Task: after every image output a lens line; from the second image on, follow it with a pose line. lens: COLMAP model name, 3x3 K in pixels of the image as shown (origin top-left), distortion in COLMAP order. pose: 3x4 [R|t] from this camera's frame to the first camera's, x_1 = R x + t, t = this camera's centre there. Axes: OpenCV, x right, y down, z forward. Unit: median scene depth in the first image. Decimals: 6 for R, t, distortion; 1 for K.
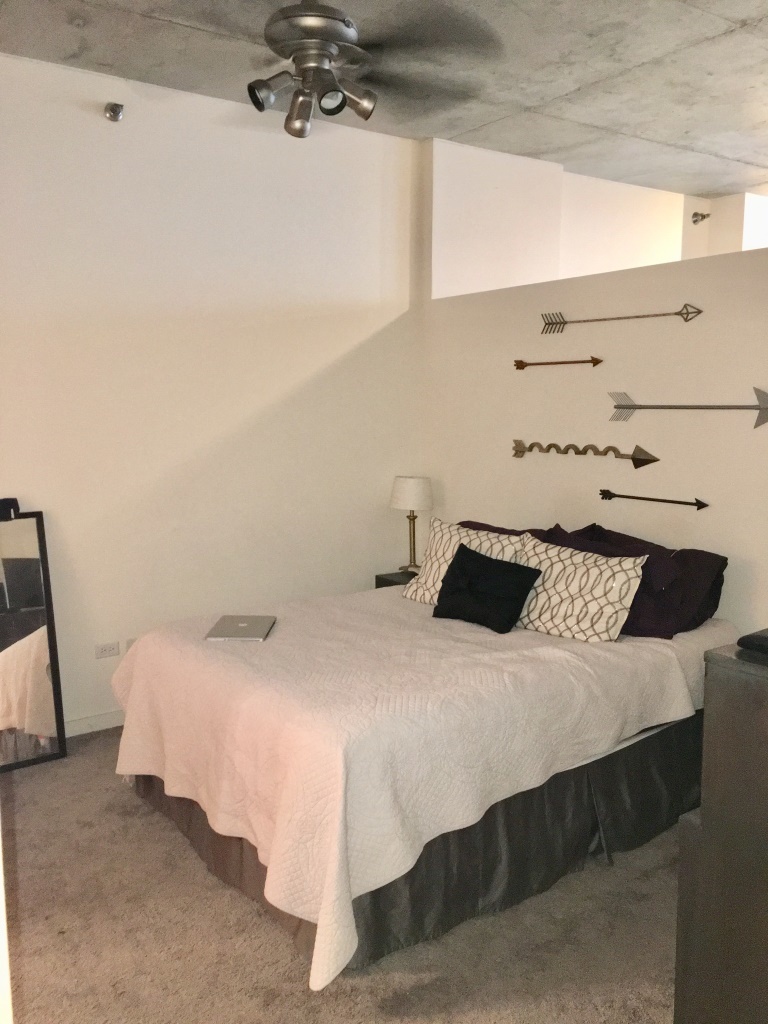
lens RADIAL K [[879.6, 0, 384.0], [0, 879.6, 512.0], [0, 0, 1]] dist [0.076927, -0.121878]
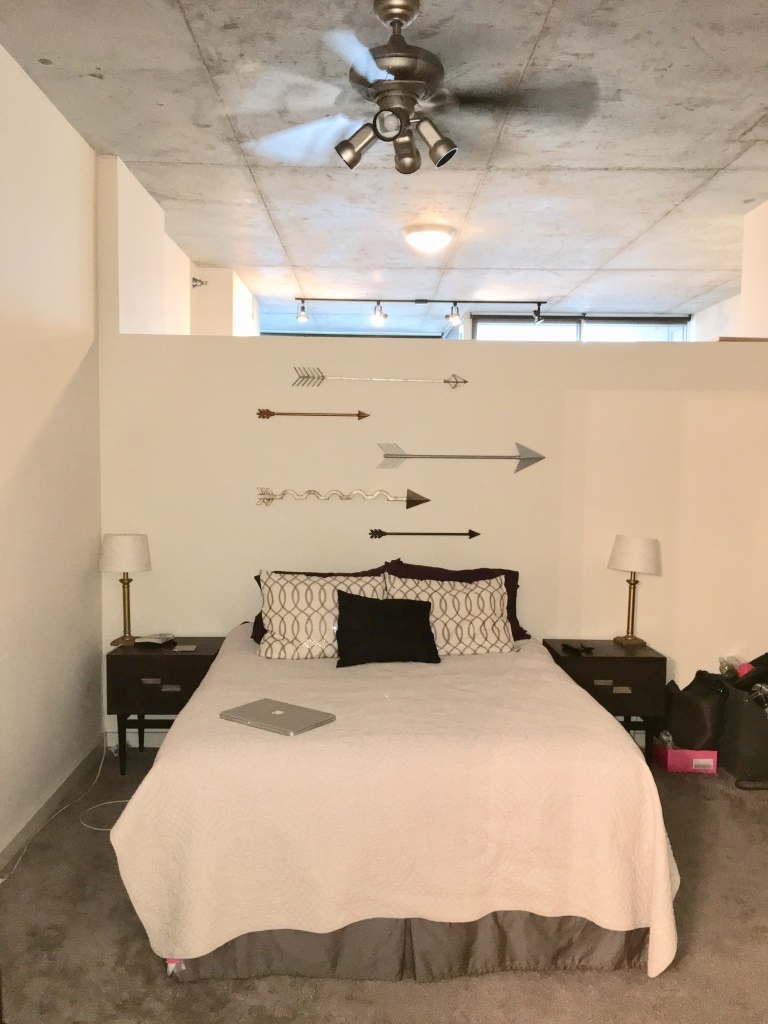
lens RADIAL K [[879.6, 0, 384.0], [0, 879.6, 512.0], [0, 0, 1]] dist [0.076927, -0.121878]
pose [[0.550714, -0.047285, 0.833354, -0.688874], [0.094565, 0.995501, -0.006008, -0.040347], [-0.829320, 0.082115, 0.552707, 0.379695]]
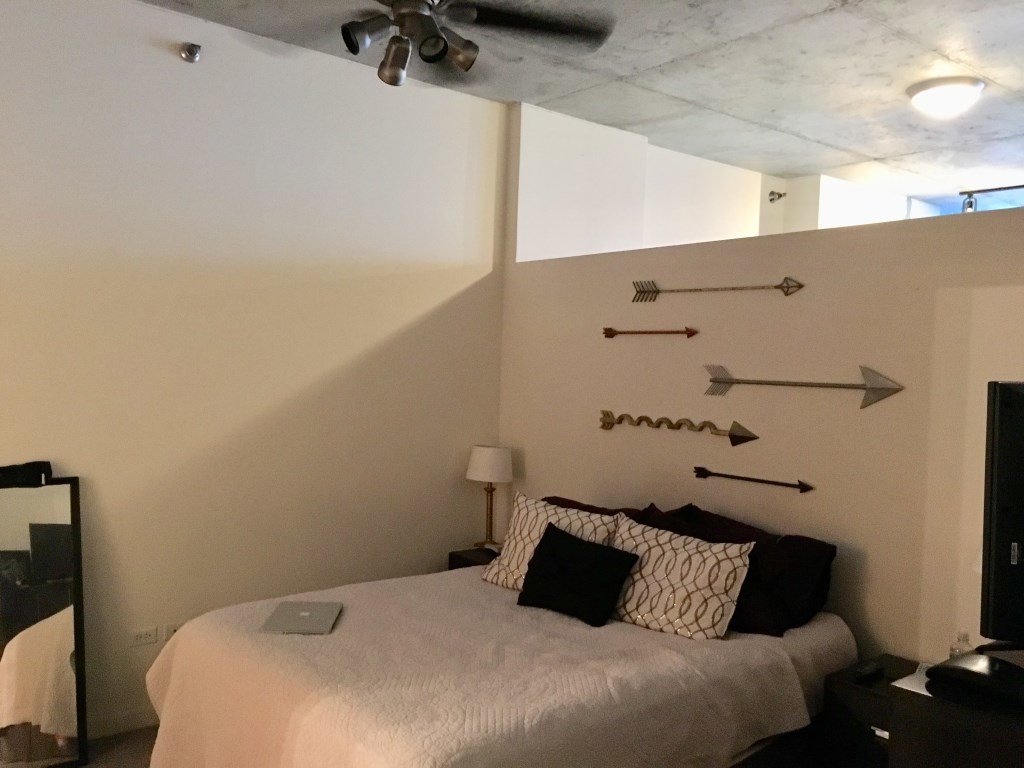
lens RADIAL K [[879.6, 0, 512.0], [0, 879.6, 384.0], [0, 0, 1]] dist [0.076927, -0.121878]
pose [[0.996393, 0.032524, 0.078383, -0.026783], [-0.024297, 0.994310, -0.103720, -0.011025], [-0.081310, 0.101441, 0.991513, 0.074839]]
